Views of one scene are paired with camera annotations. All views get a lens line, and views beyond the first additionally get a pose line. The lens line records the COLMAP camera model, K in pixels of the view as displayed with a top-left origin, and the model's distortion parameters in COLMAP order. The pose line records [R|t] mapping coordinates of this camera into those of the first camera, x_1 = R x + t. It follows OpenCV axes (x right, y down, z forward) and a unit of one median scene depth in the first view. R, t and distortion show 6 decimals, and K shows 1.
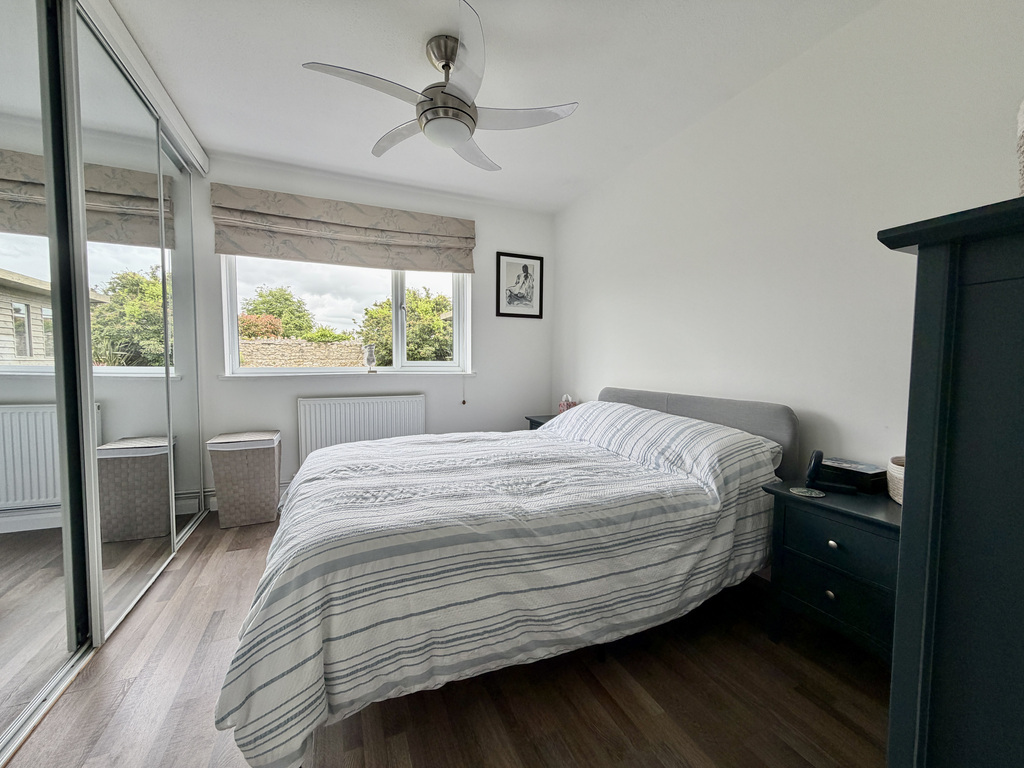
lens RADIAL K [[407.3, 0, 509.2], [0, 407.3, 384.3], [0, 0, 1]] dist [-0.002533, 0.000349]
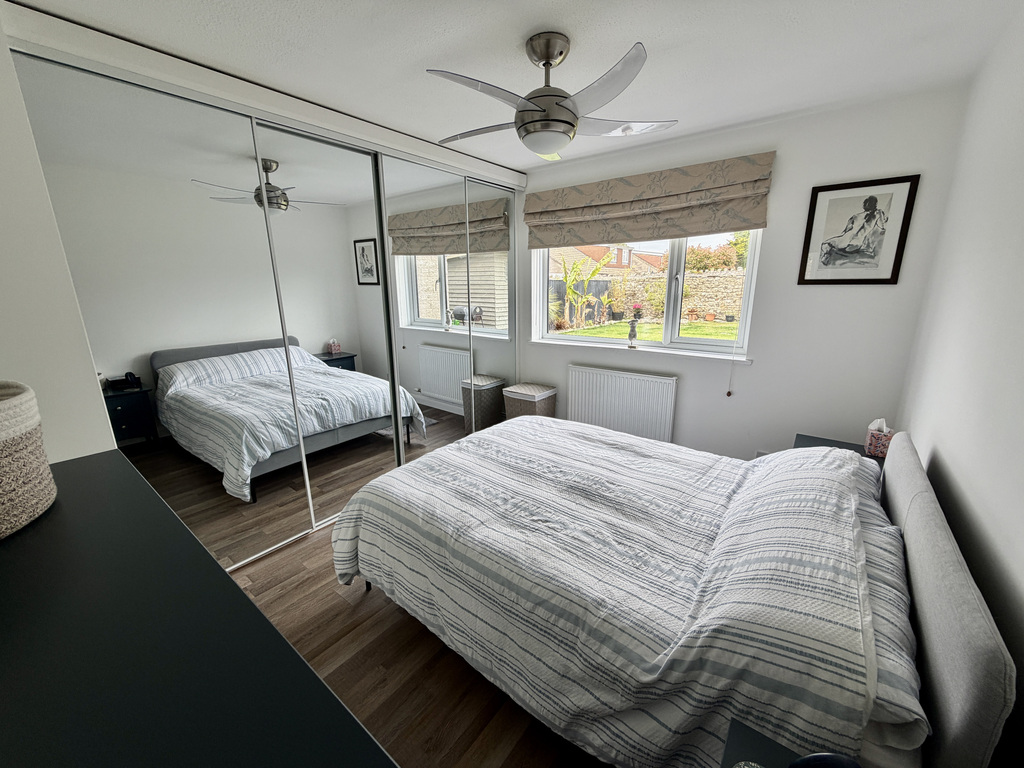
lens RADIAL K [[407.3, 0, 510.8], [0, 407.3, 384.2], [0, 0, 1]] dist [-0.002533, 0.000349]
pose [[0.479099, 0.201474, -0.854326, 0.424270], [-0.036834, 0.977059, 0.209762, -0.147695], [0.876988, -0.069029, 0.475529, 0.248578]]
